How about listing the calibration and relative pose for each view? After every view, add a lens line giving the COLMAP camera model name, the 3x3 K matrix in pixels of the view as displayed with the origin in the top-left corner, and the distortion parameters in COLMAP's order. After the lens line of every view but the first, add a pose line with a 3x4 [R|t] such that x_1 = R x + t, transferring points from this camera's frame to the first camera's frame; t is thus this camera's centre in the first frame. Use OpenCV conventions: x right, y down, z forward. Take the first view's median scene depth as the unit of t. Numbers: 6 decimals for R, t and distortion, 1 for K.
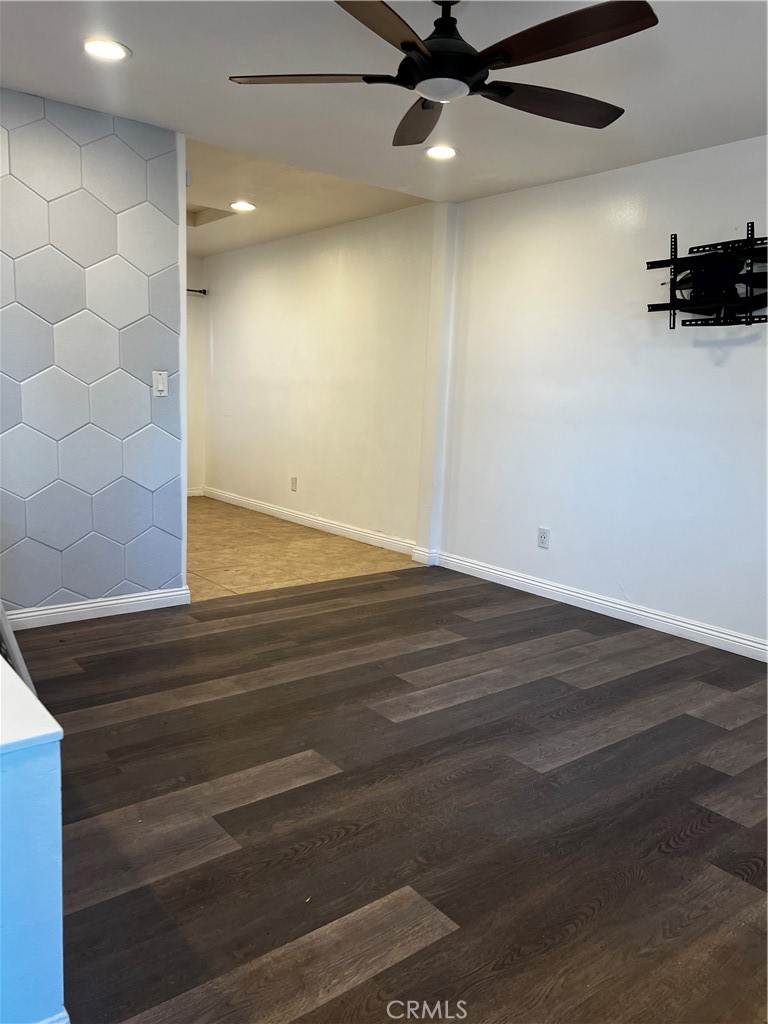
lens RADIAL K [[754.6, 0, 384.0], [0, 754.6, 517.0], [0, 0, 1]] dist [0.043578, -0.059775]
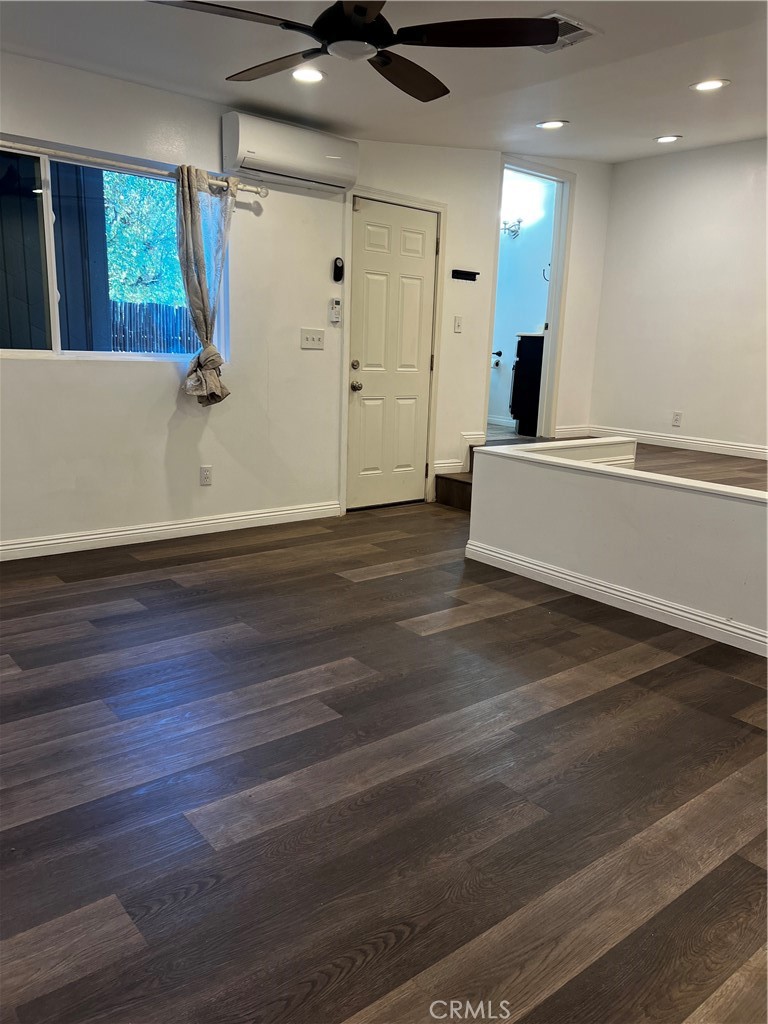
lens RADIAL K [[754.6, 0, 384.0], [0, 754.6, 517.0], [0, 0, 1]] dist [0.043578, -0.059775]
pose [[-0.997114, -0.073878, -0.017458, 0.001544], [-0.074935, 0.921094, 0.382062, -0.264081], [-0.012146, 0.382268, -0.923972, 1.639468]]
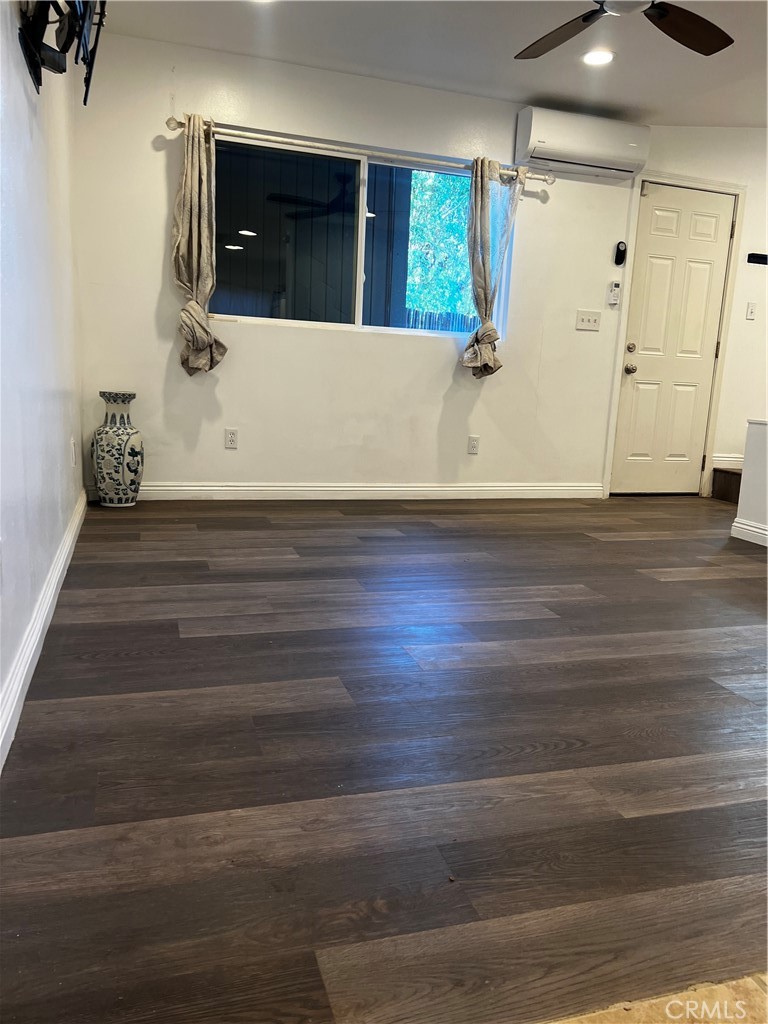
lens RADIAL K [[754.6, 0, 384.0], [0, 754.6, 517.0], [0, 0, 1]] dist [0.043578, -0.059775]
pose [[-0.923028, -0.150829, 0.353934, -0.079493], [-0.020077, 0.937579, 0.347192, -0.159944], [-0.384208, 0.313362, -0.868440, 1.748338]]
